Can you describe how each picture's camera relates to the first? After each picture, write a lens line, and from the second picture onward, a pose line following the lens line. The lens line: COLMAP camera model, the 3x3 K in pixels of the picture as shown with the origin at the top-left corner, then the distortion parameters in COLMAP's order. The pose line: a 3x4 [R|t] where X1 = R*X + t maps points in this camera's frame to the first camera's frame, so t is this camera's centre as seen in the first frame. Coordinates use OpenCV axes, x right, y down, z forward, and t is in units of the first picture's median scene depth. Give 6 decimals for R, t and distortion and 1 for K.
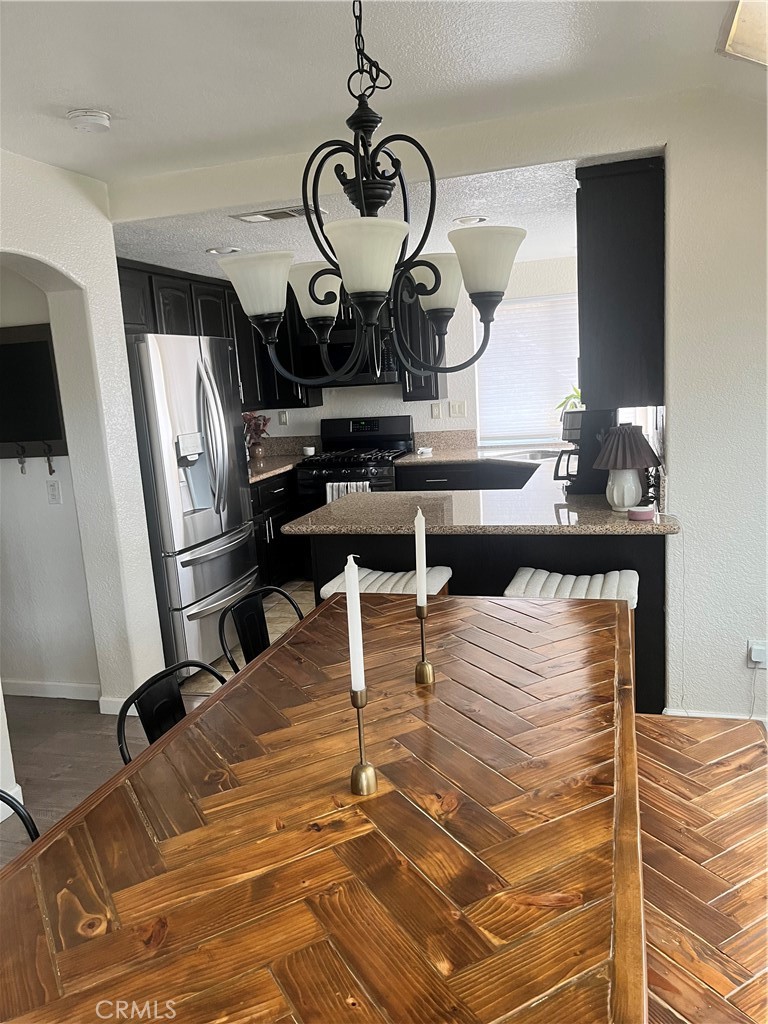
lens RADIAL K [[777.5, 0, 384.0], [0, 777.5, 512.0], [0, 0, 1]] dist [0.046199, -0.004766]
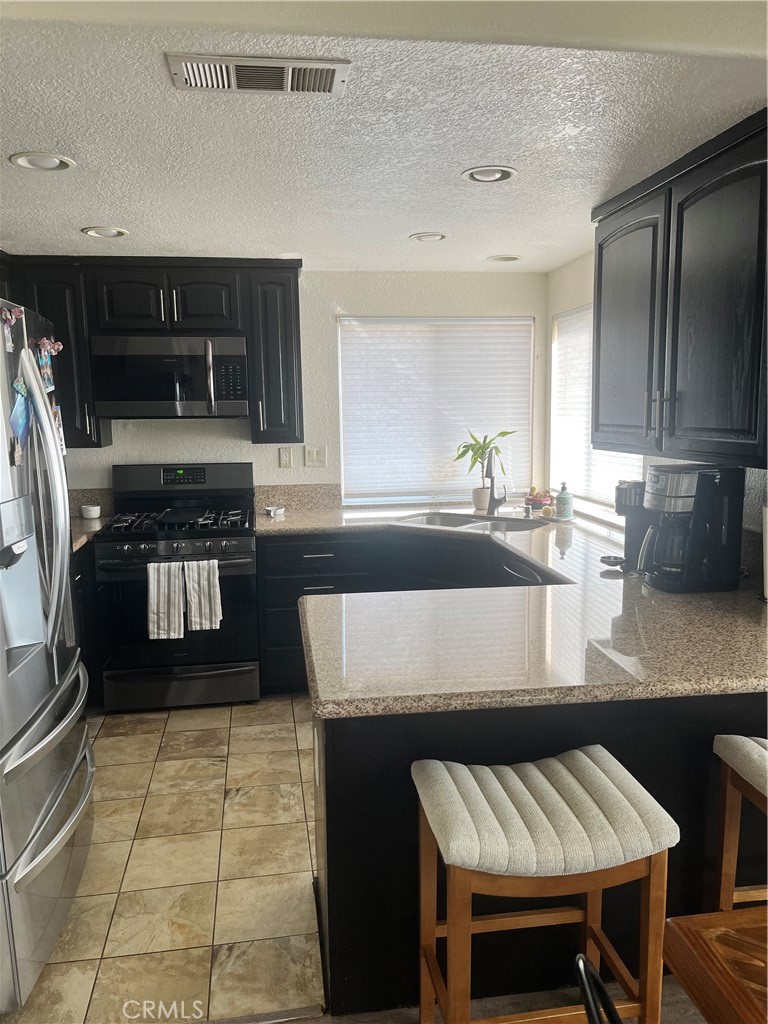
lens RADIAL K [[777.5, 0, 384.0], [0, 777.5, 512.0], [0, 0, 1]] dist [0.046199, -0.004766]
pose [[0.897230, -0.005464, 0.441530, -0.176902], [0.028610, 0.998542, -0.045783, -0.043034], [-0.440636, 0.053710, 0.896078, 0.308444]]
